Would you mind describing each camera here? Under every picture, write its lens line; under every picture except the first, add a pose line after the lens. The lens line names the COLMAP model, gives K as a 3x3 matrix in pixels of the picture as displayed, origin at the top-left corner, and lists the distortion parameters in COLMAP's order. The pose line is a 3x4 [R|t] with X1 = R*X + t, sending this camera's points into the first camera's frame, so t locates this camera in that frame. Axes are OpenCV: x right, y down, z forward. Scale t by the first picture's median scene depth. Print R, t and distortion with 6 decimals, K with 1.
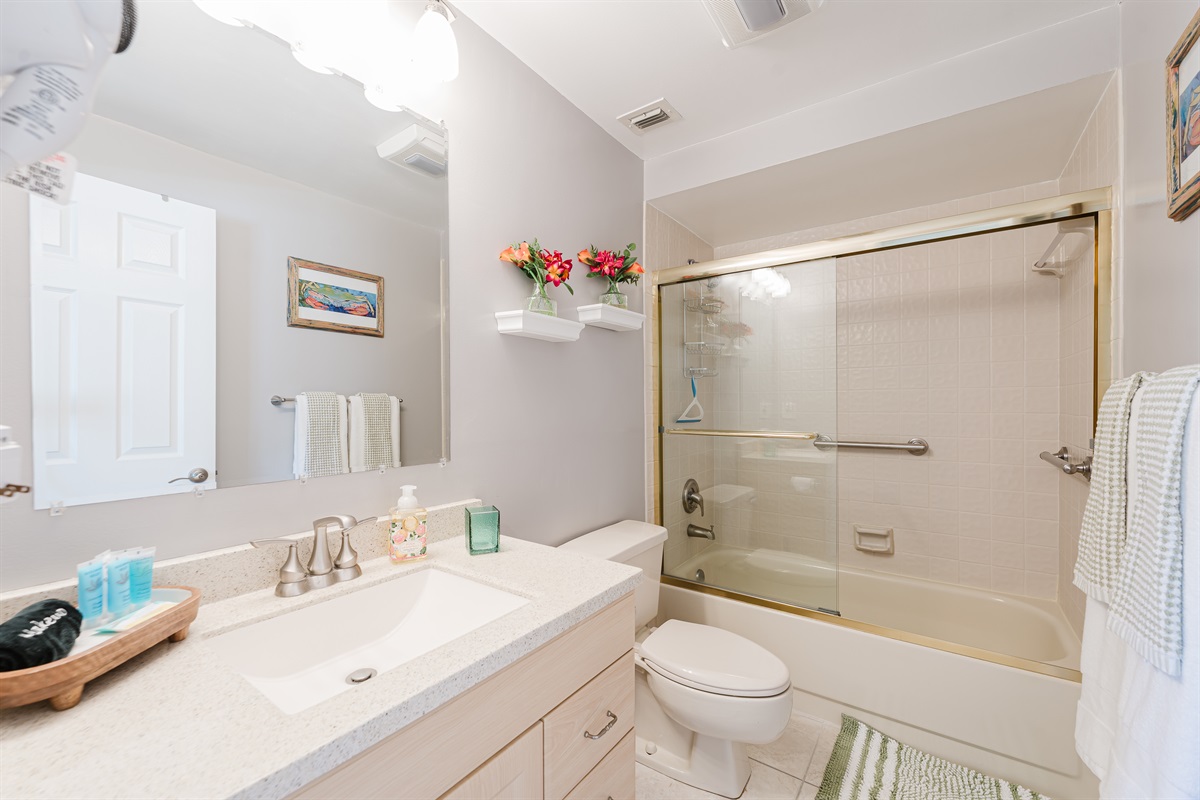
lens RADIAL K [[500.6, 0, 591.2], [0, 500.6, 406.8], [0, 0, 1]] dist [-0.000801, -0.001699]
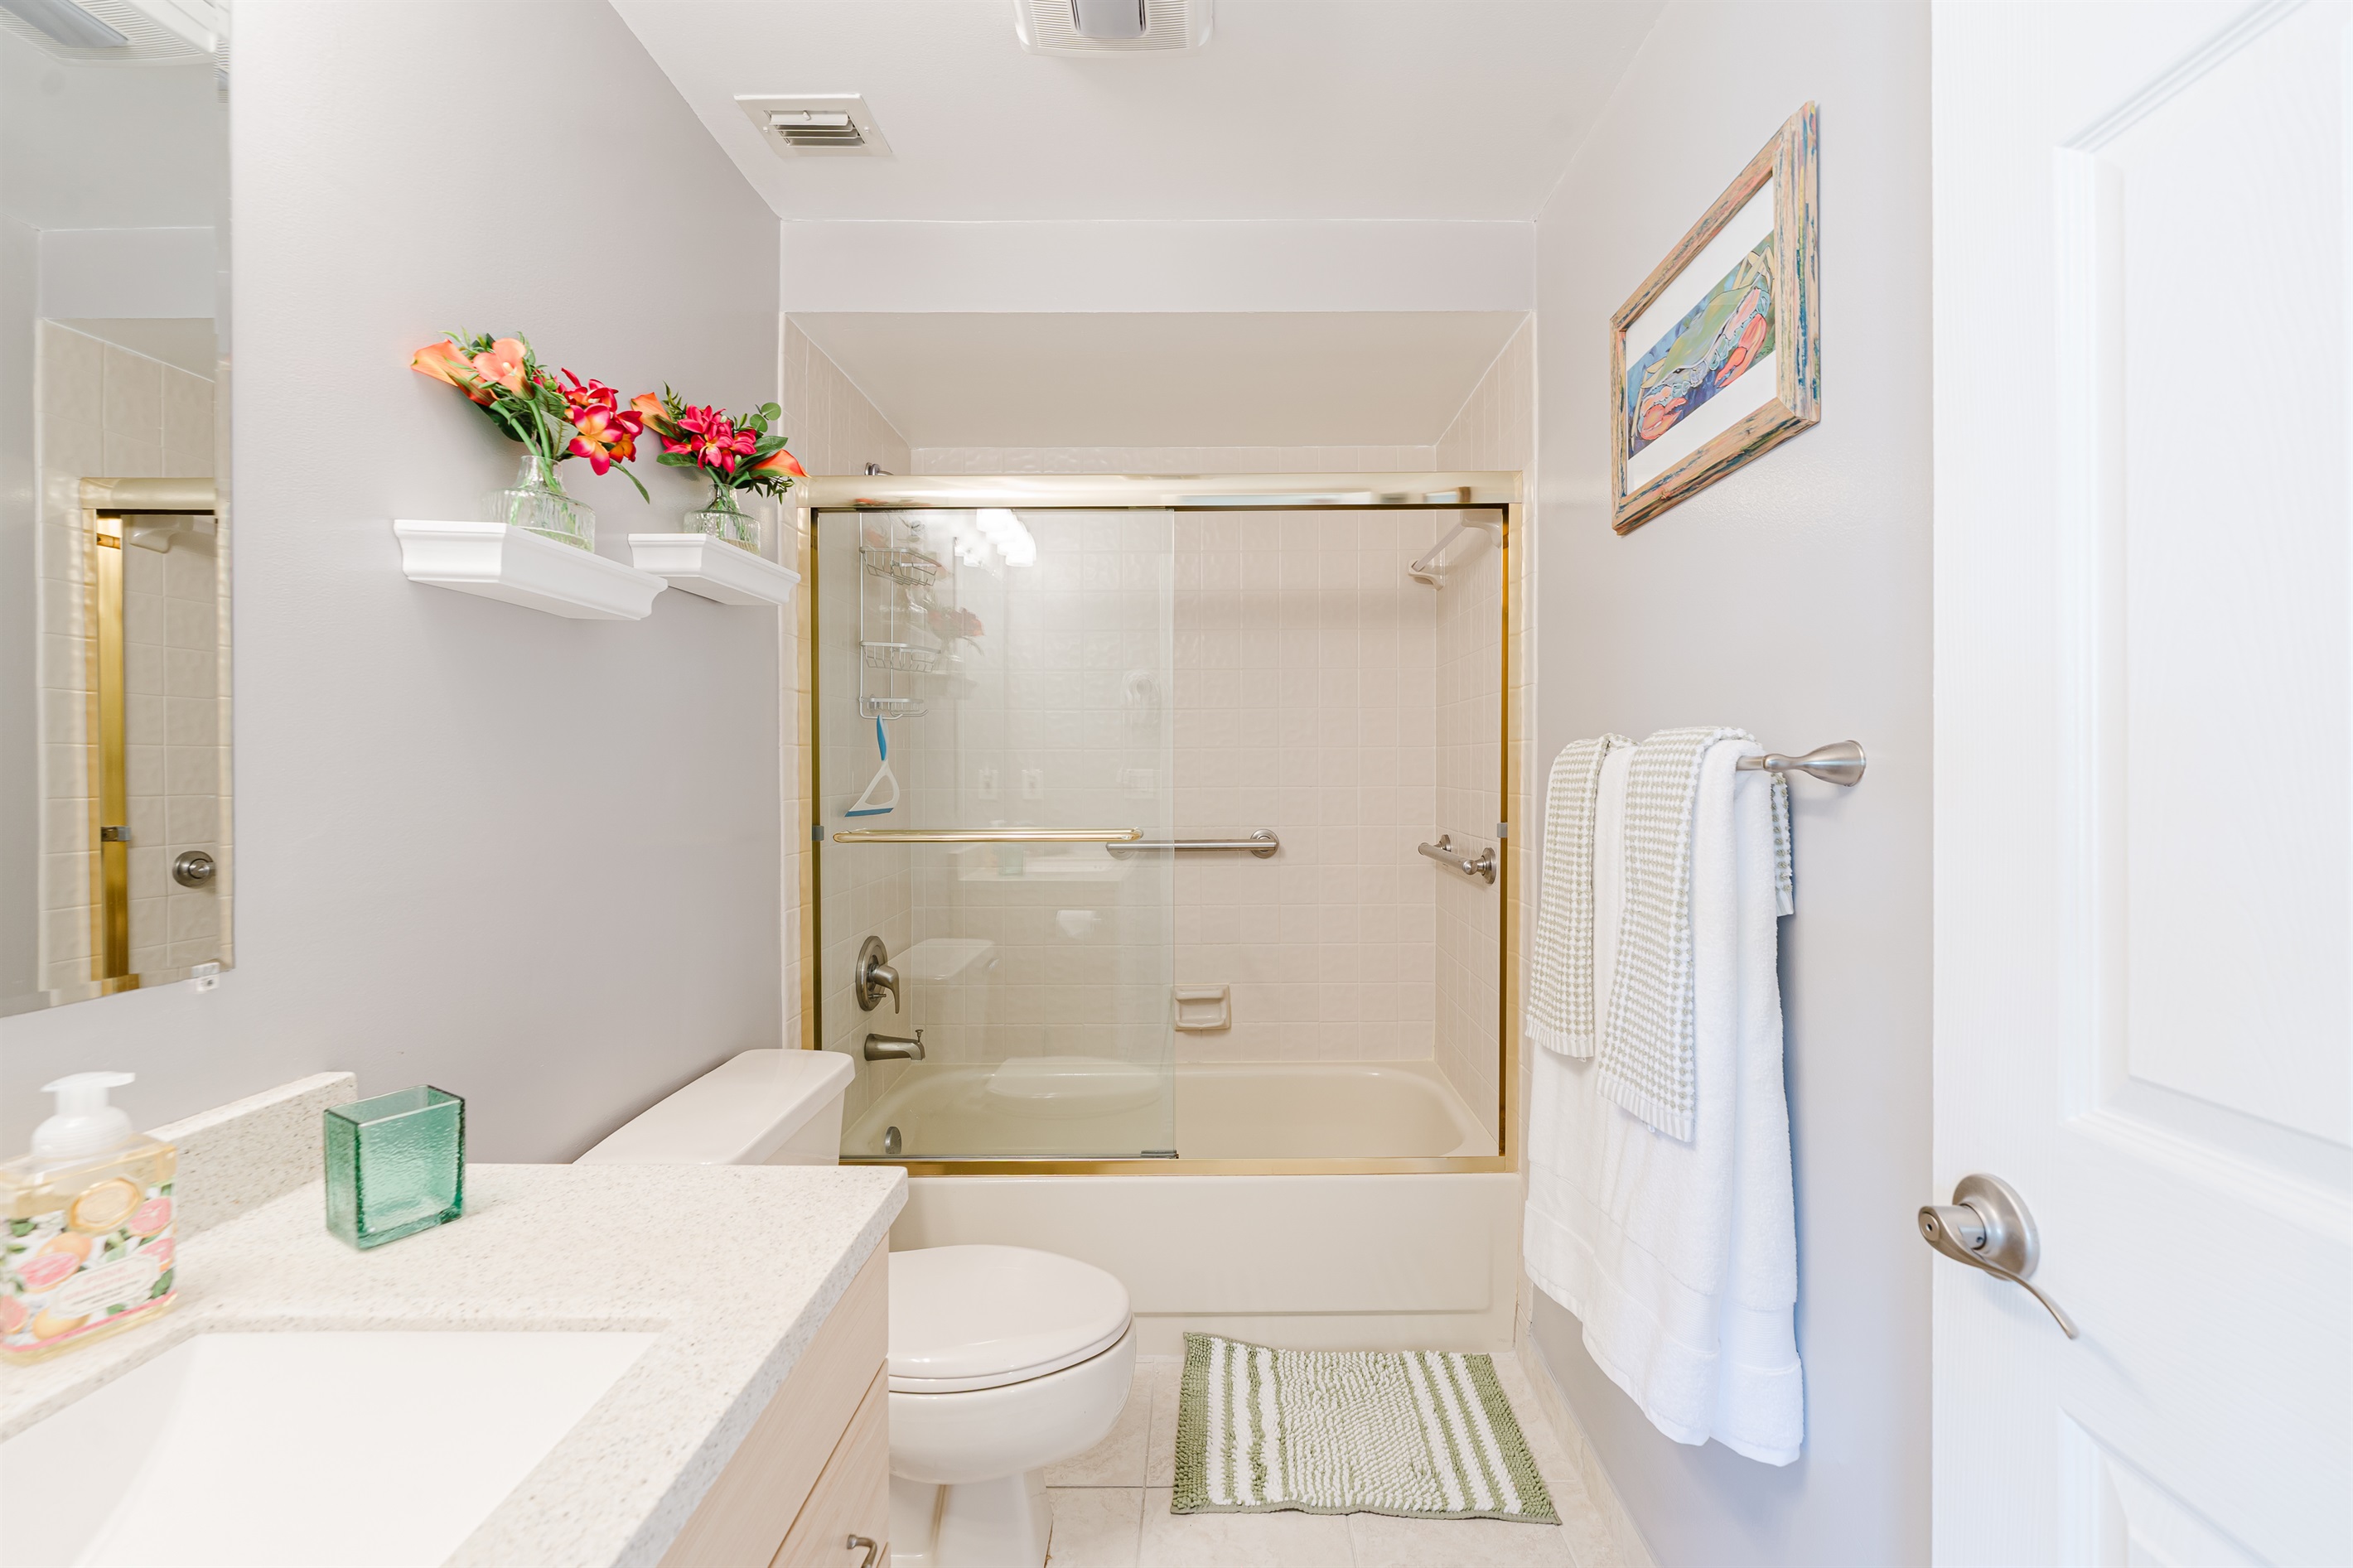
lens RADIAL K [[981.5, 0, 1184.5], [0, 981.5, 765.1], [0, 0, 1]] dist [-0.000801, -0.001699]
pose [[0.798386, -0.002125, 0.602142, -0.163431], [0.005519, 0.999978, -0.003788, -0.013503], [-0.602120, 0.006347, 0.798380, 0.136251]]
